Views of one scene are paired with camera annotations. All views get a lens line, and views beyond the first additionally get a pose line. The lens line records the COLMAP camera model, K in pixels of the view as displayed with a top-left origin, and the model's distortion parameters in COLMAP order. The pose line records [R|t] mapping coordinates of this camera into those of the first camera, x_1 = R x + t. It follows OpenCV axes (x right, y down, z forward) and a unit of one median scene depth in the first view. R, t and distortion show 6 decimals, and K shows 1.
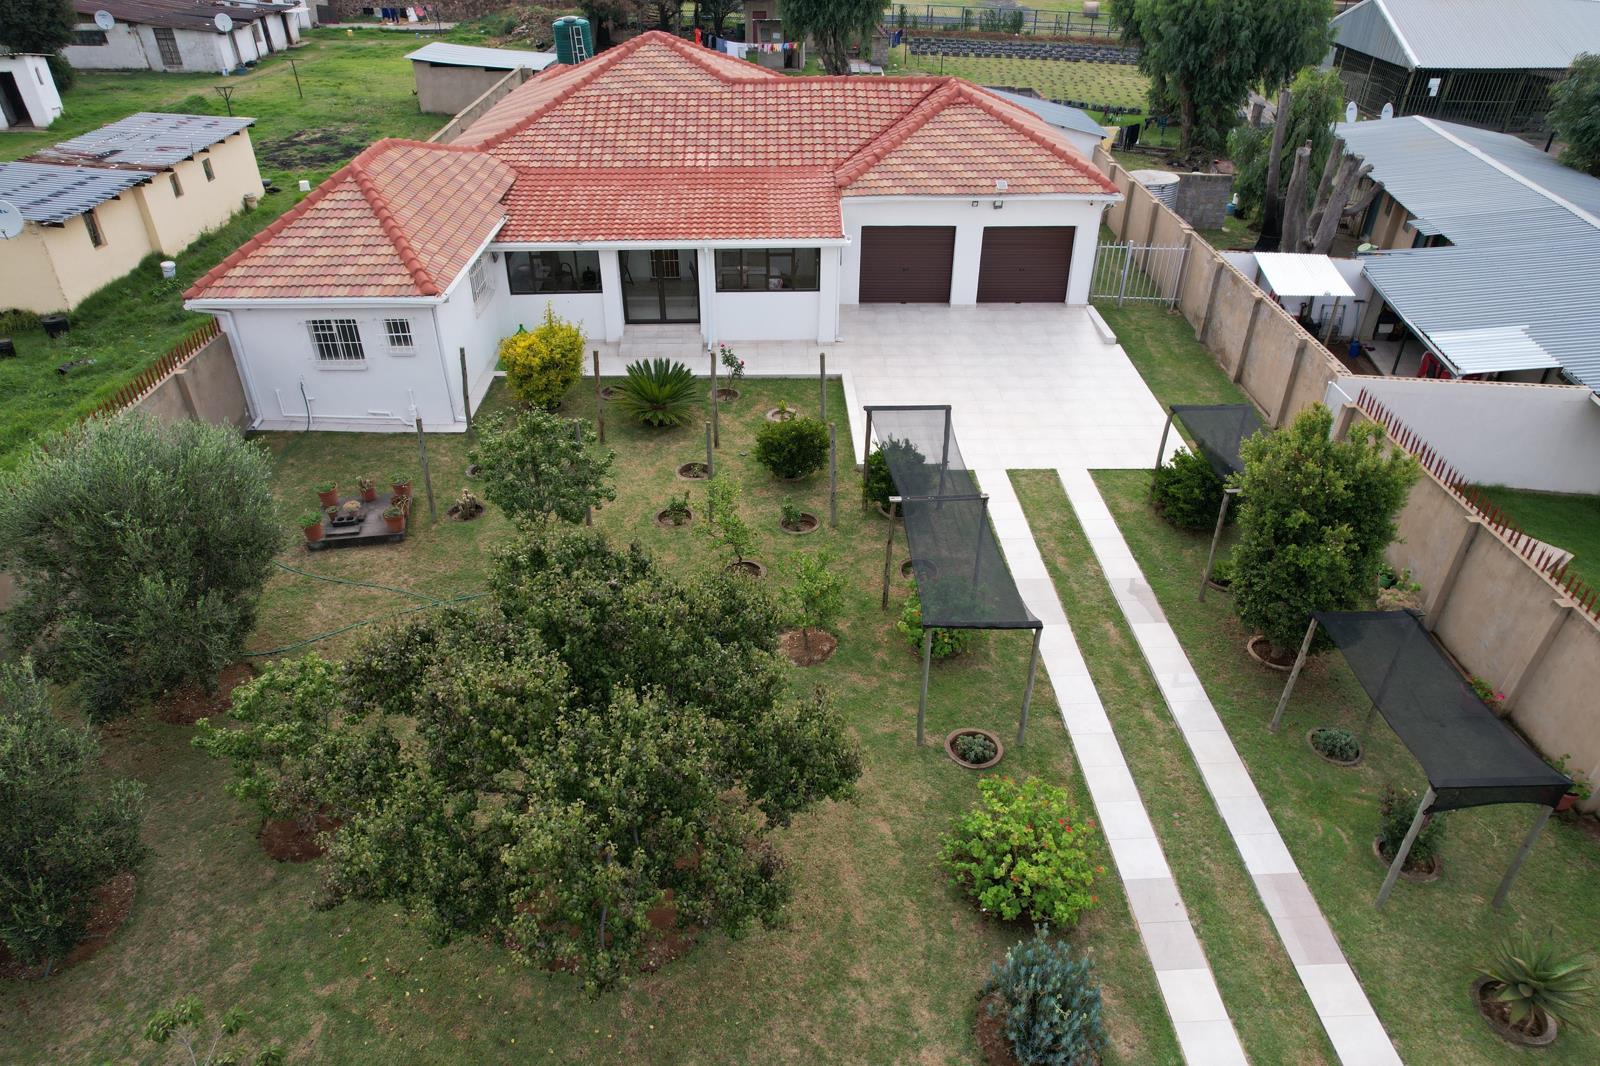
lens RADIAL K [[1023.6, 0, 800.0], [0, 1023.6, 533.0], [0, 0, 1]] dist [-0.079047, 0.072552]
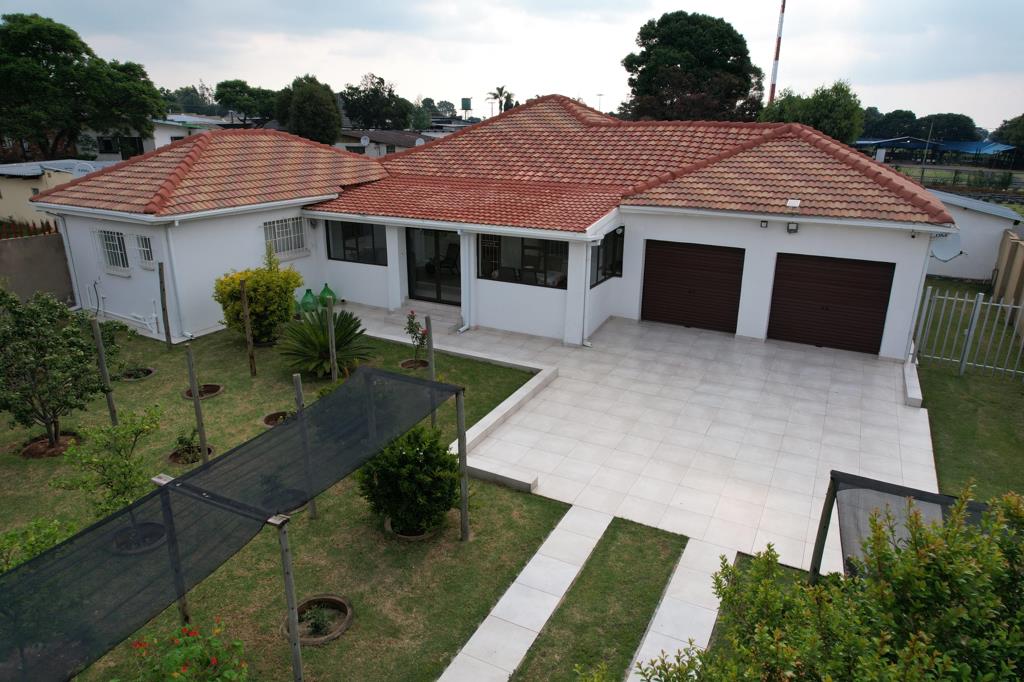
lens RADIAL K [[655.1, 0, 512.0], [0, 655.1, 341.0], [0, 0, 1]] dist [-0.079047, 0.072552]
pose [[0.871377, 0.159968, -0.463802, 0.270486], [-0.274816, 0.942270, -0.191321, -0.058822], [0.406421, 0.294173, 0.865034, 0.461895]]
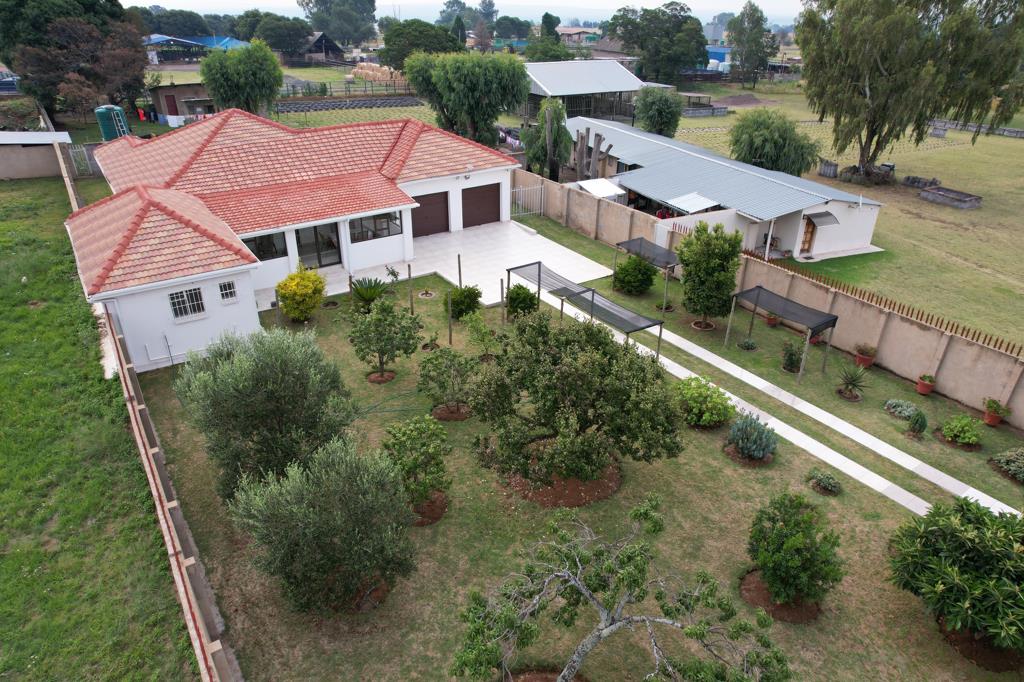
lens RADIAL K [[655.1, 0, 512.0], [0, 655.1, 341.0], [0, 0, 1]] dist [-0.079047, 0.072552]
pose [[0.840920, -0.250028, 0.479938, -0.436129], [0.294338, 0.955533, -0.017929, 0.030325], [-0.454113, 0.156341, 0.877119, -0.103535]]
